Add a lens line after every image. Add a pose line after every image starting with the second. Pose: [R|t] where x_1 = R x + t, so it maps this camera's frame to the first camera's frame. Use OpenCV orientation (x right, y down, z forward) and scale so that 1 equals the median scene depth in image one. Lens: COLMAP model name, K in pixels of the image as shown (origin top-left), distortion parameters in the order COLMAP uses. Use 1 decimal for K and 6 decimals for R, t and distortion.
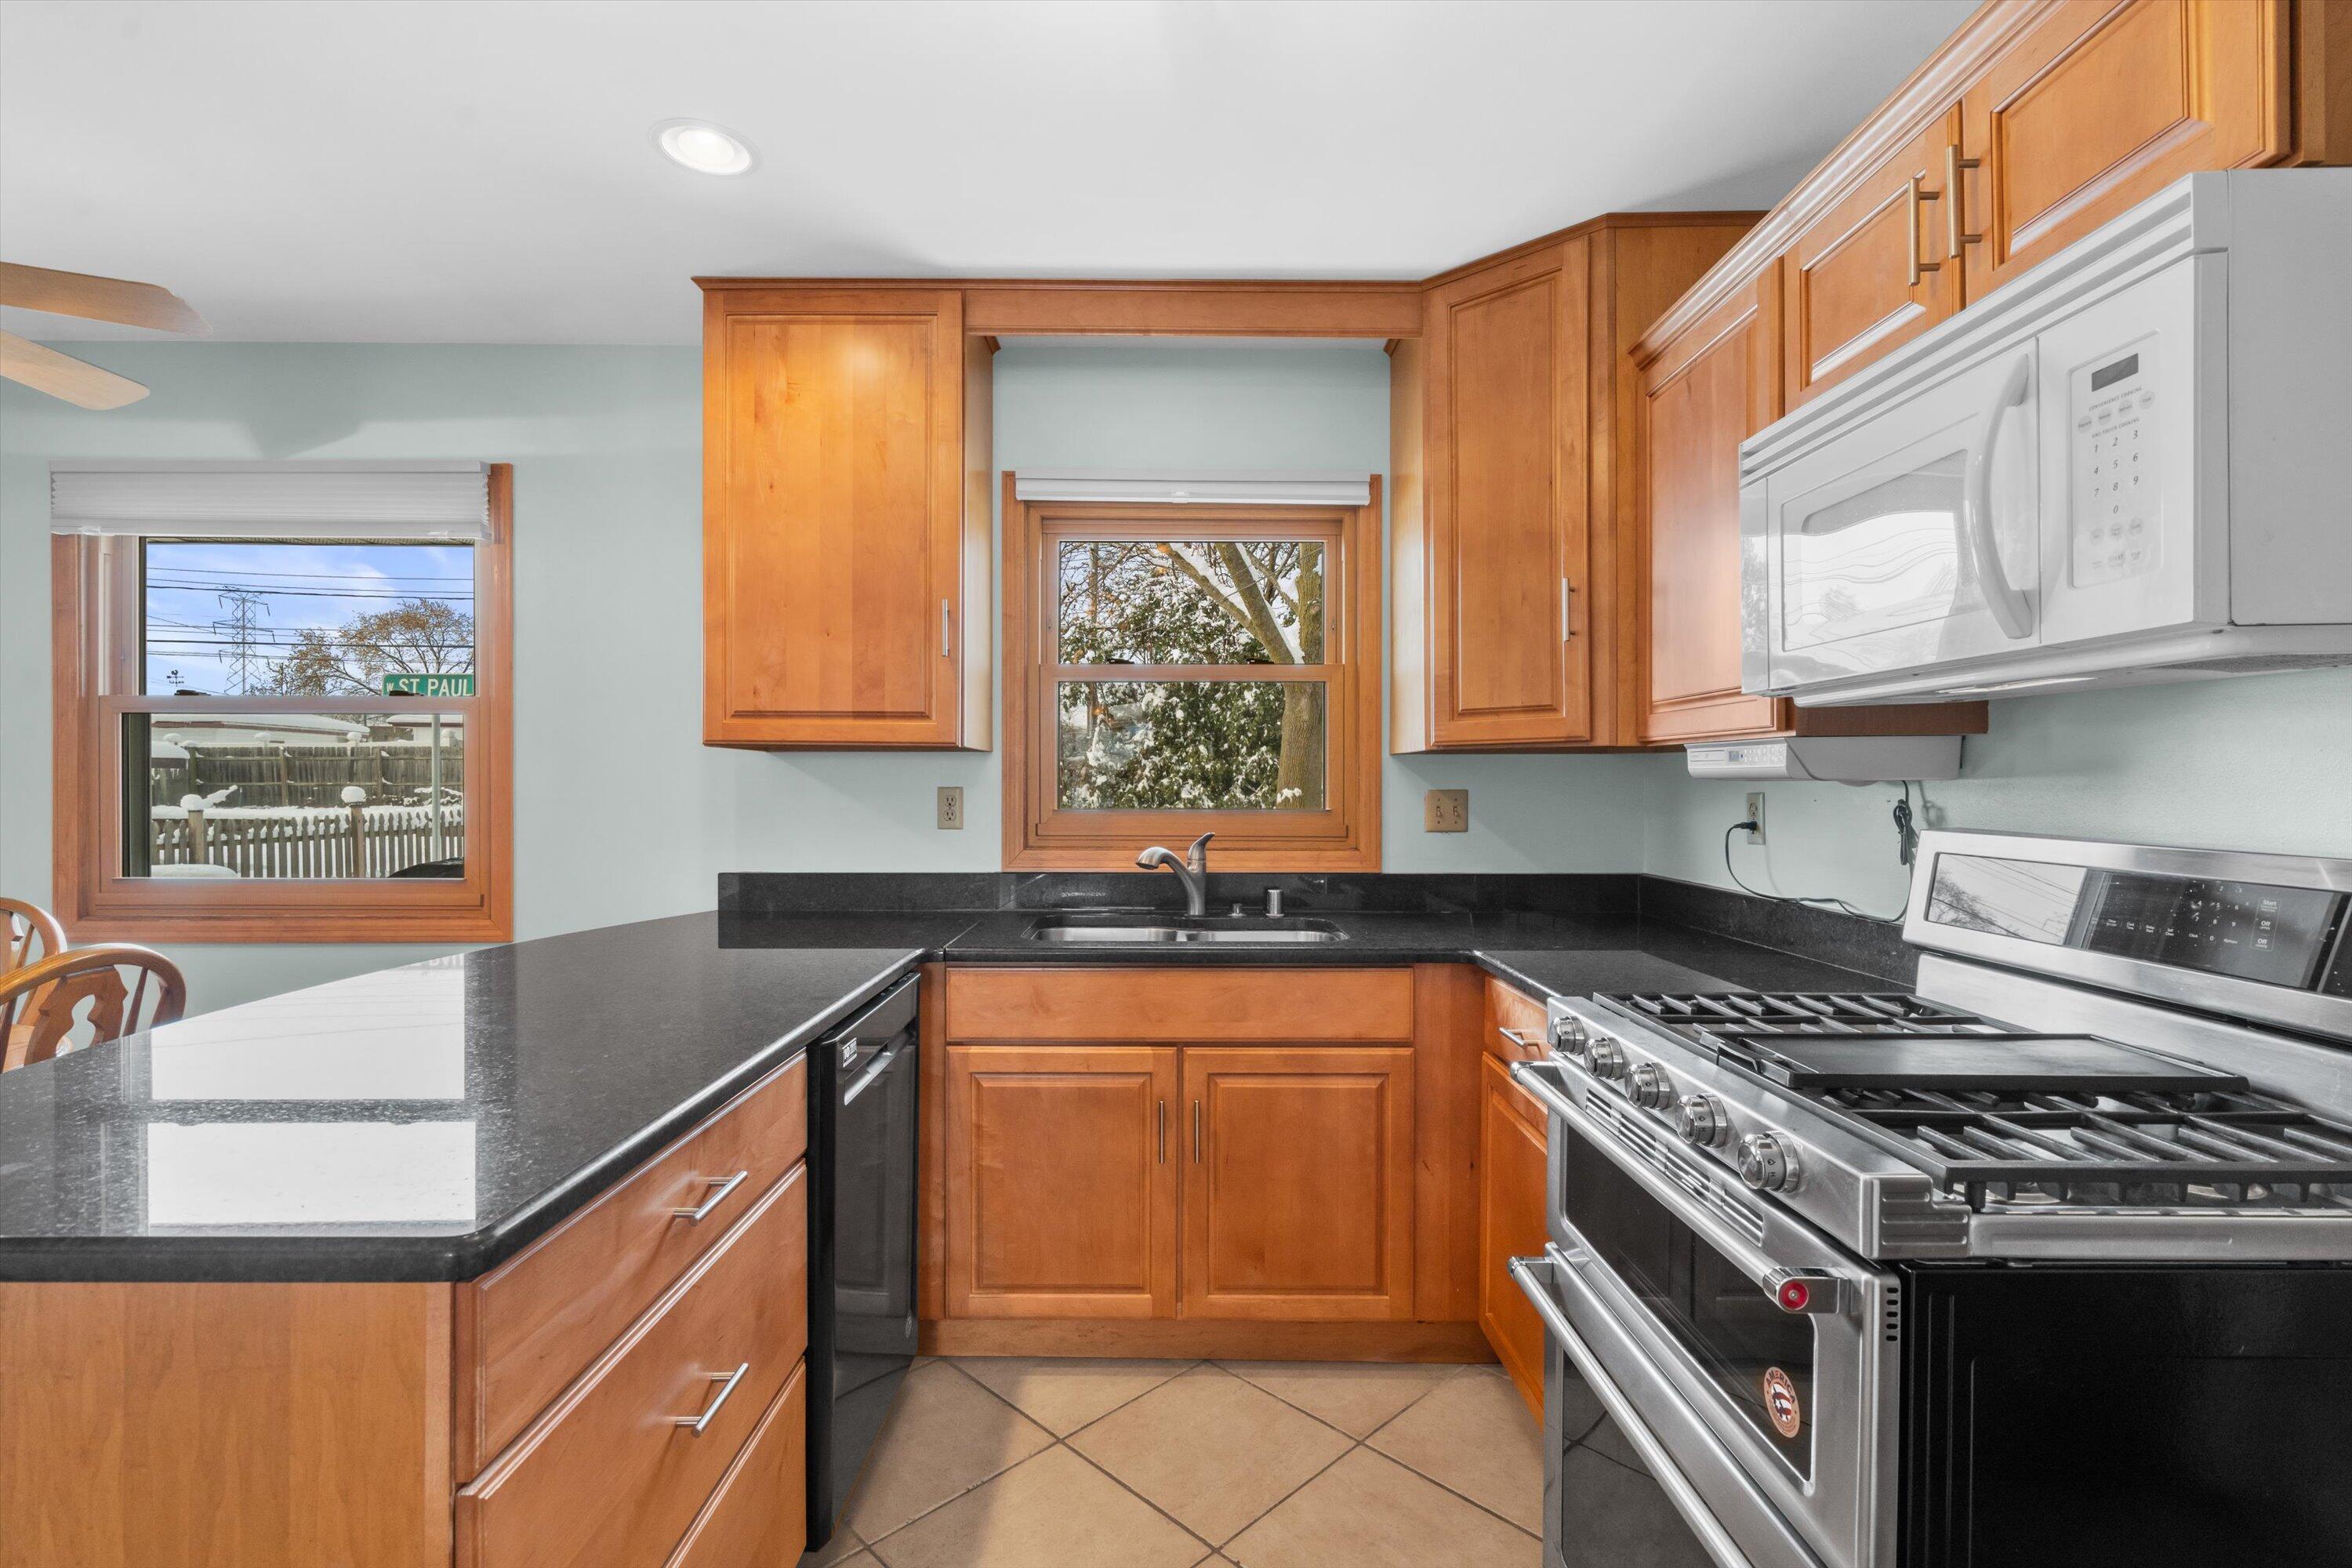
lens RADIAL K [[1085.9, 0, 1176.0], [0, 1085.9, 784.0], [0, 0, 1]] dist [-0.002932, -0.000191]
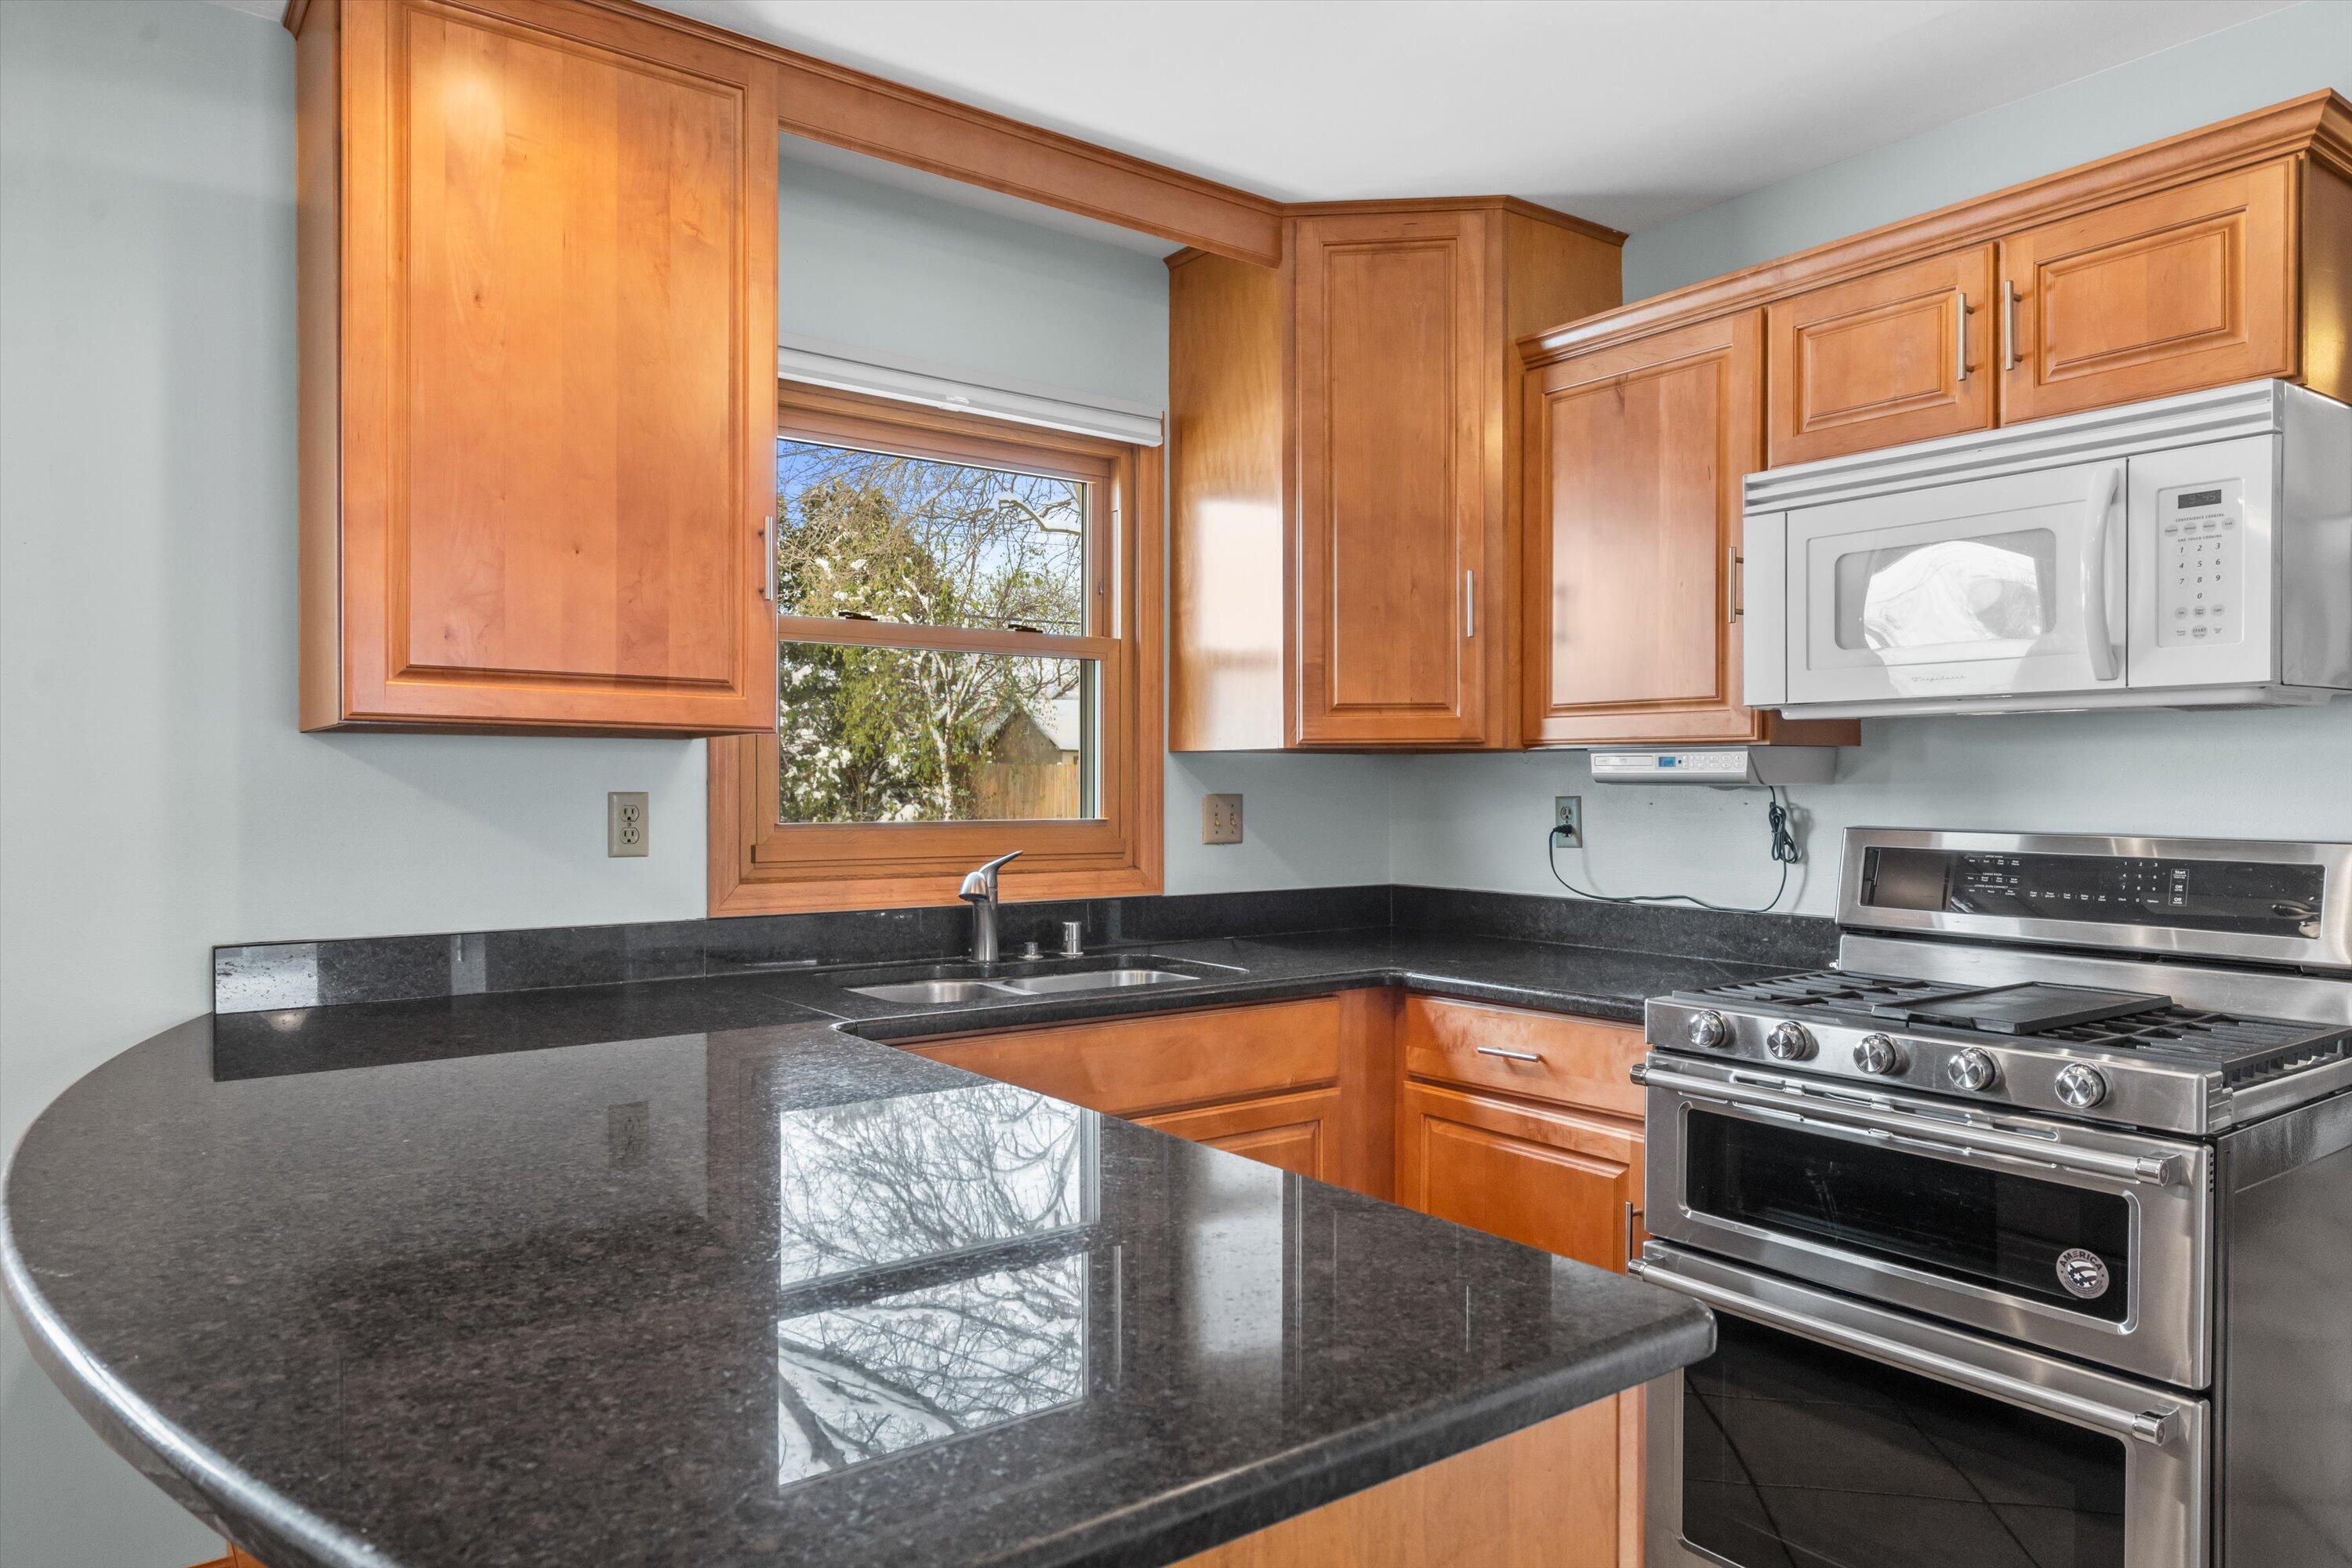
lens RADIAL K [[1506.8, 0, 1183.1], [0, 1506.8, 791.4], [0, 0, 1]] dist [0.008333, 0.002564]
pose [[0.799440, -0.002074, 0.600743, -0.565297], [-0.000540, 0.999991, 0.004172, -0.002185], [-0.600746, -0.003659, 0.799432, 0.087843]]
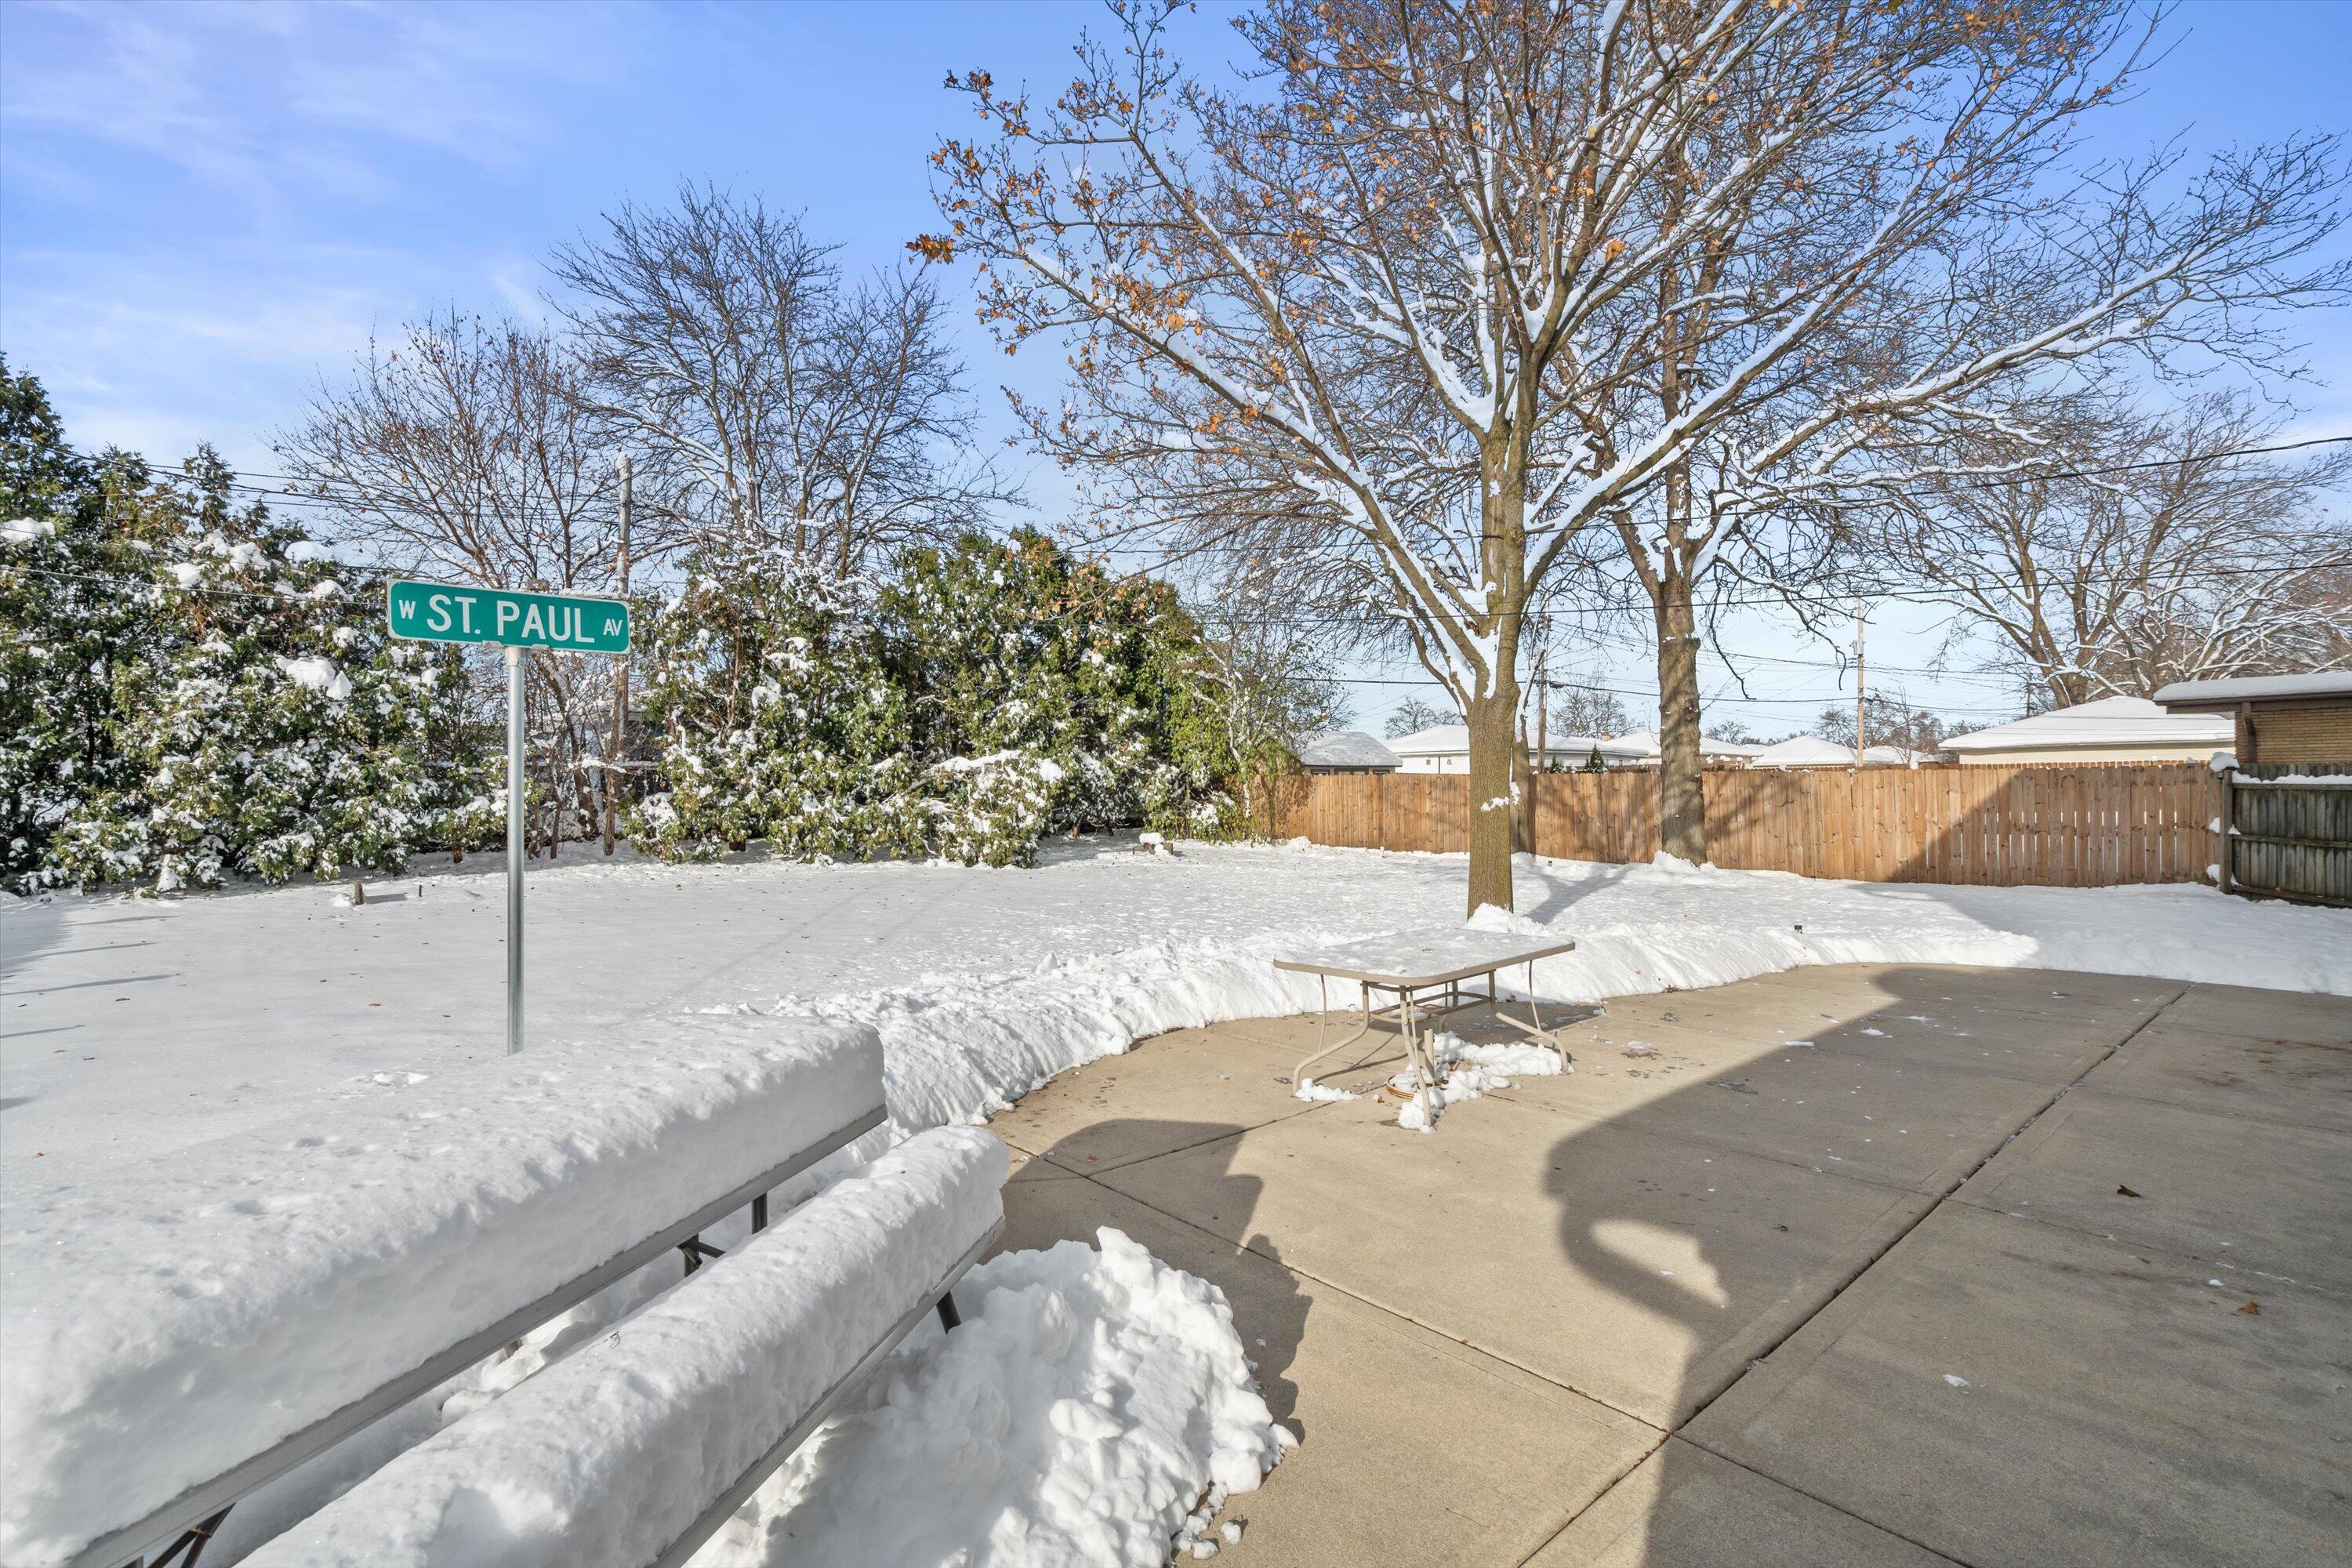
lens RADIAL K [[1085.9, 0, 1176.0], [0, 1085.9, 784.0], [0, 0, 1]] dist [-0.002932, -0.000191]
pose [[0.771854, -0.004752, 0.635782, -2.843154], [0.011040, 0.999921, -0.005929, -0.007152], [-0.635704, 0.011595, 0.771846, 1.444360]]
